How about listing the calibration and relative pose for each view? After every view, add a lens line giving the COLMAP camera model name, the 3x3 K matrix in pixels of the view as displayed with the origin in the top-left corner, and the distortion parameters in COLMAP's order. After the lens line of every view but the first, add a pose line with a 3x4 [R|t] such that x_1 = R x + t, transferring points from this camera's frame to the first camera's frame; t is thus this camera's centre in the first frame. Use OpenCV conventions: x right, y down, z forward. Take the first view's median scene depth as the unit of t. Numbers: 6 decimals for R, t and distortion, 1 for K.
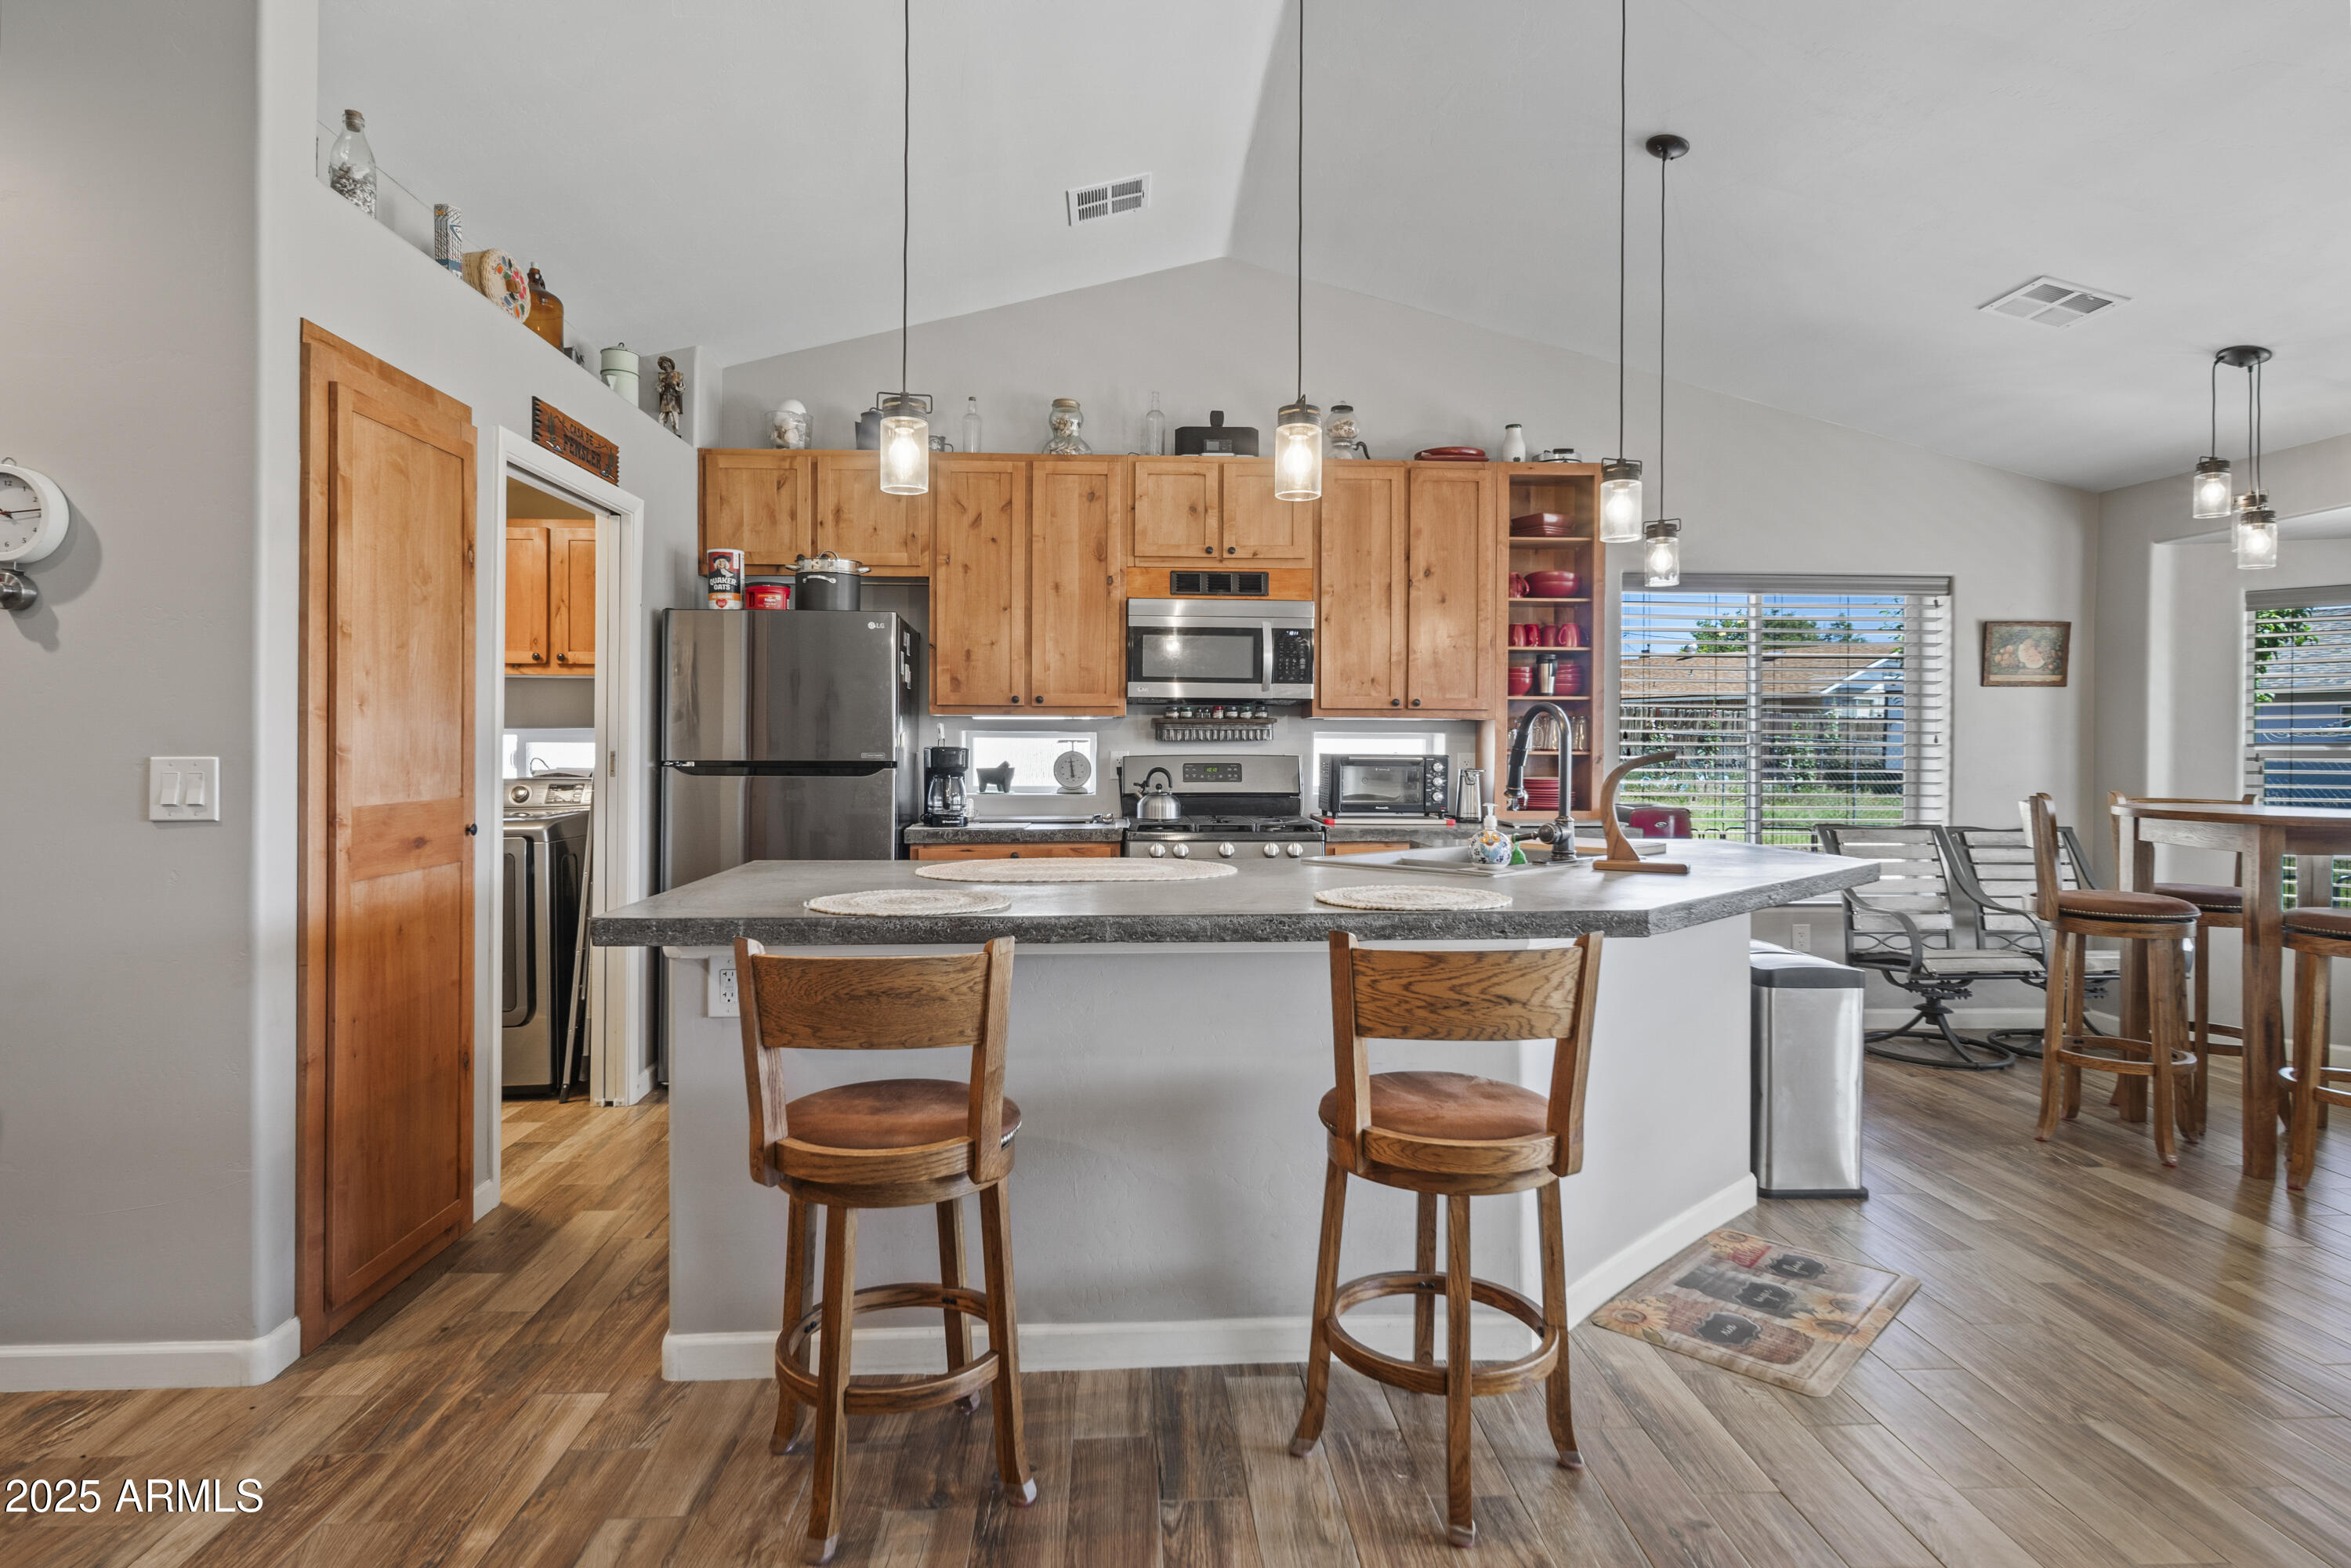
lens RADIAL K [[1274.5, 0, 1178.4], [0, 1274.5, 743.0], [0, 0, 1]] dist [-0.002405, -0.000626]
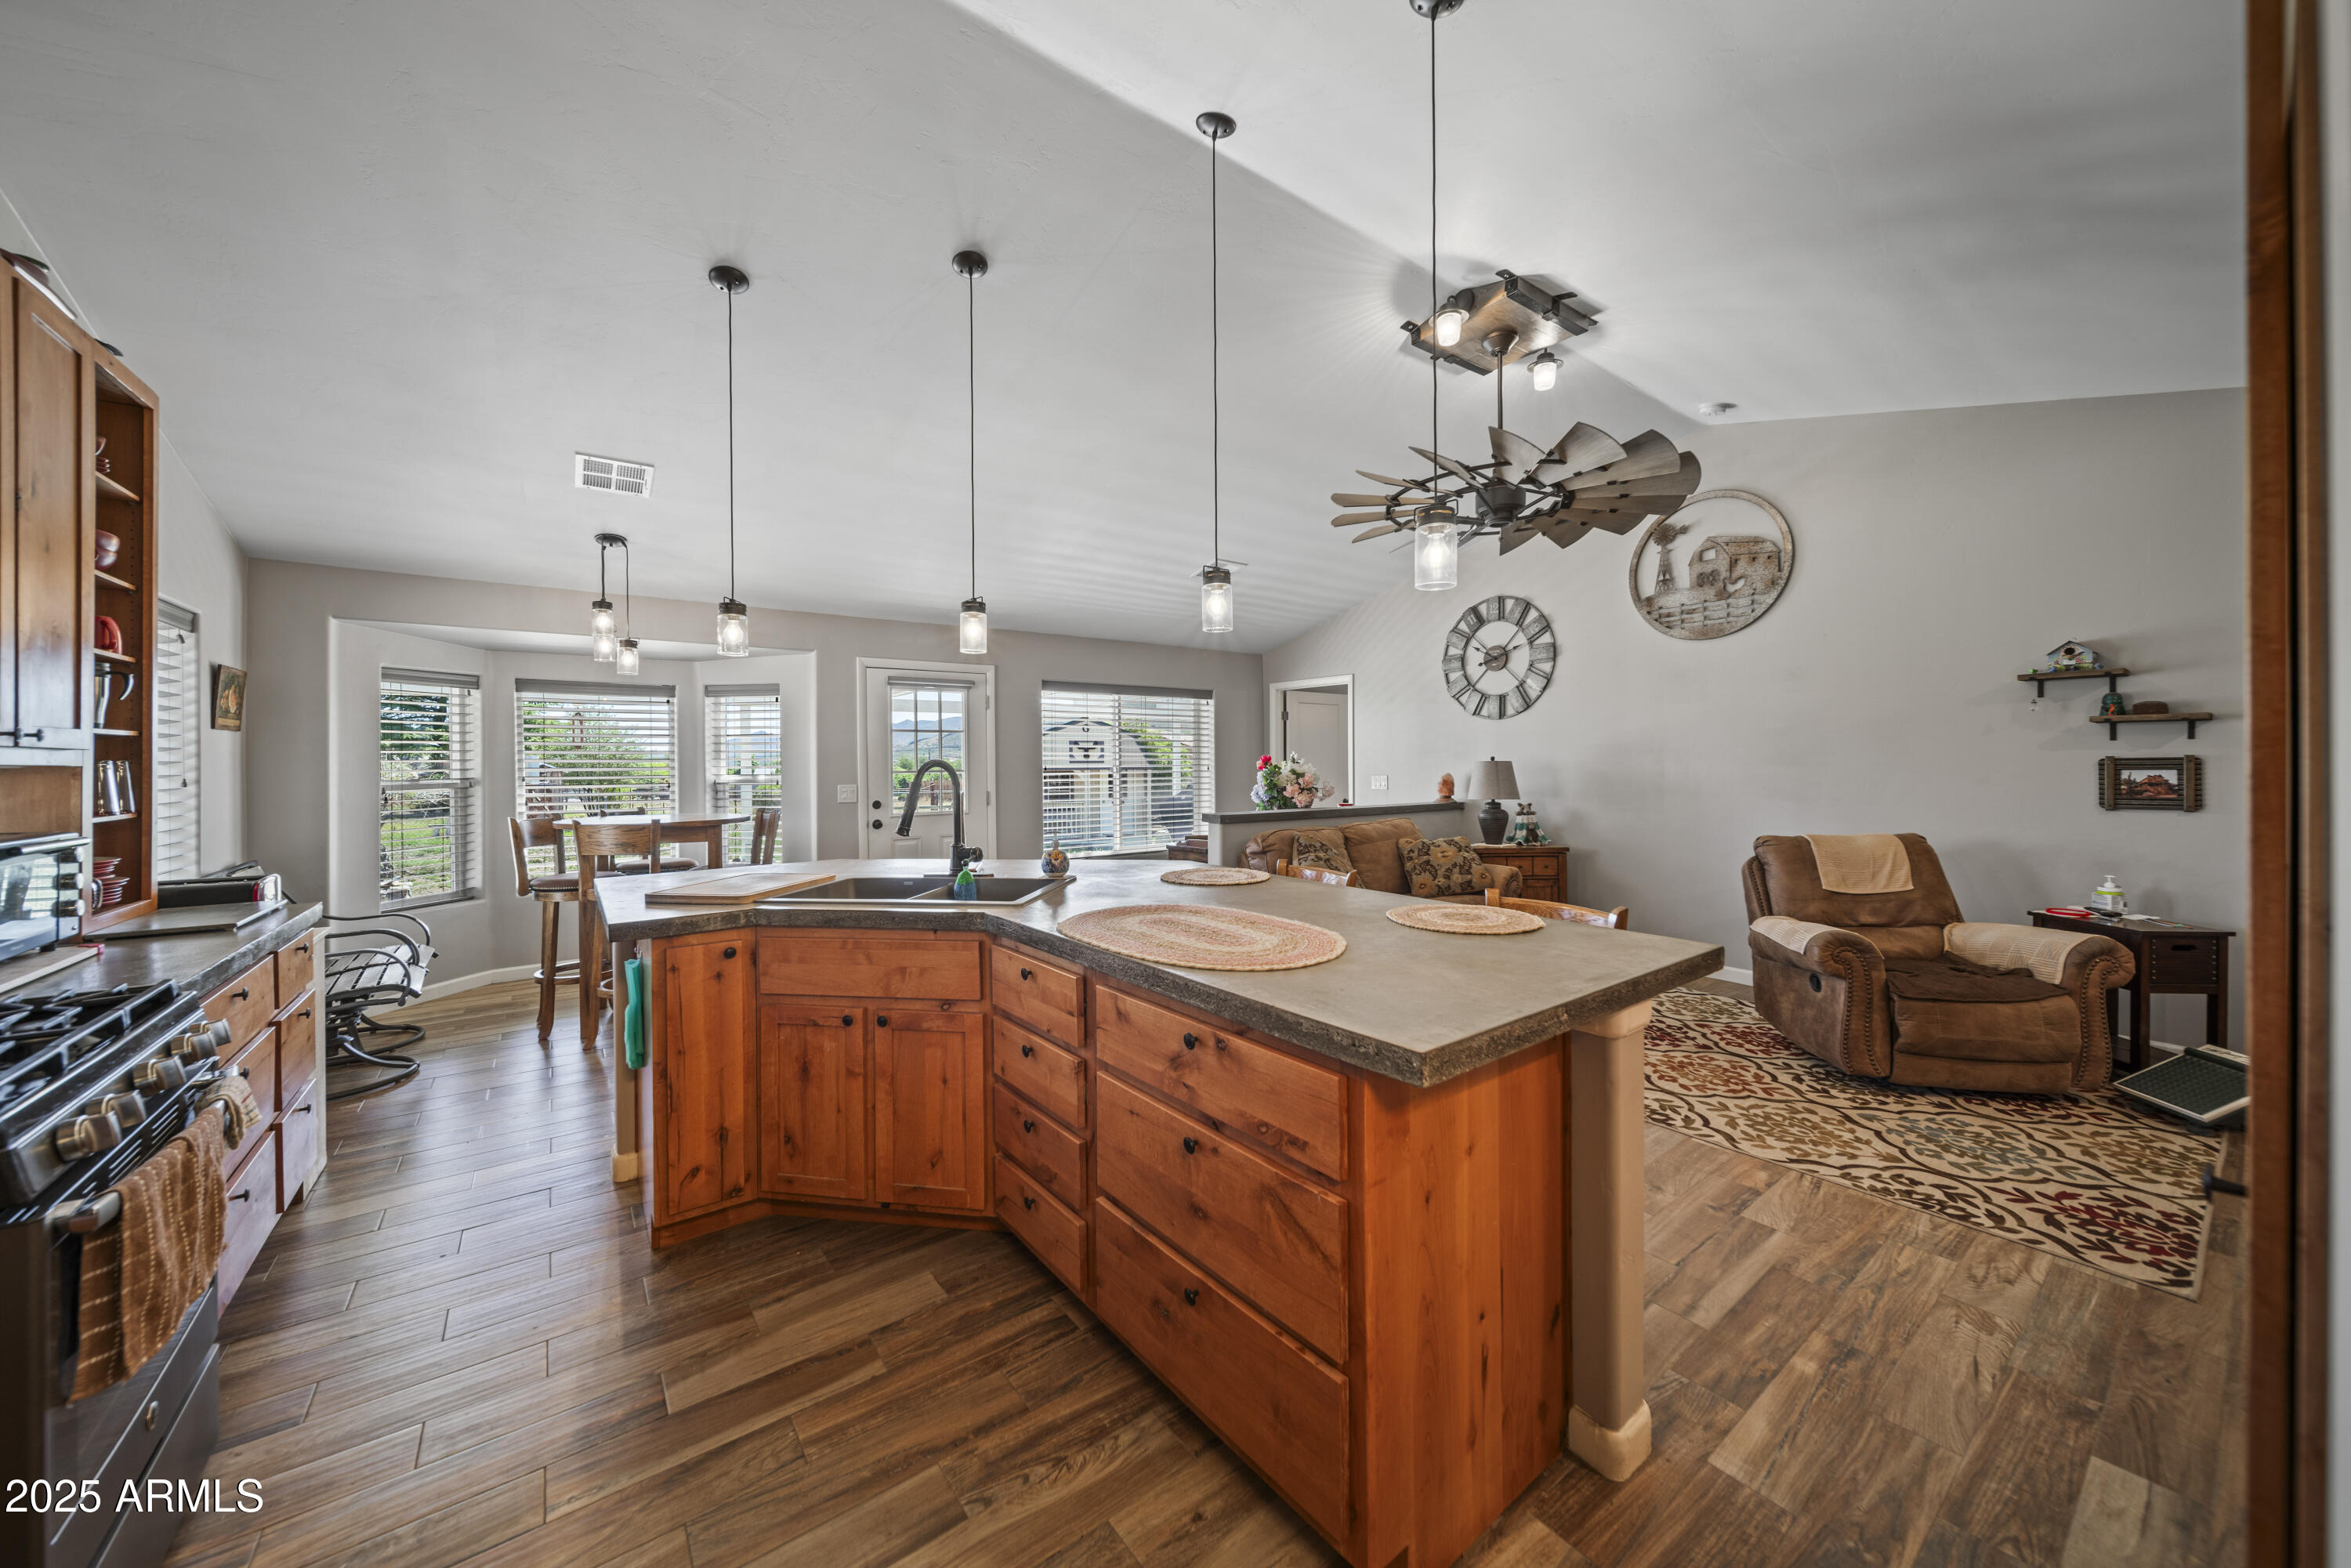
lens RADIAL K [[842.2, 0, 1168.3], [0, 842.2, 755.2], [0, 0, 1]] dist [-0.000499, -0.000024]
pose [[-0.552644, 0.001648, 0.833416, -0.631803], [0.003860, 0.999992, 0.000583, -0.040199], [-0.833409, 0.003539, -0.552646, 1.417591]]
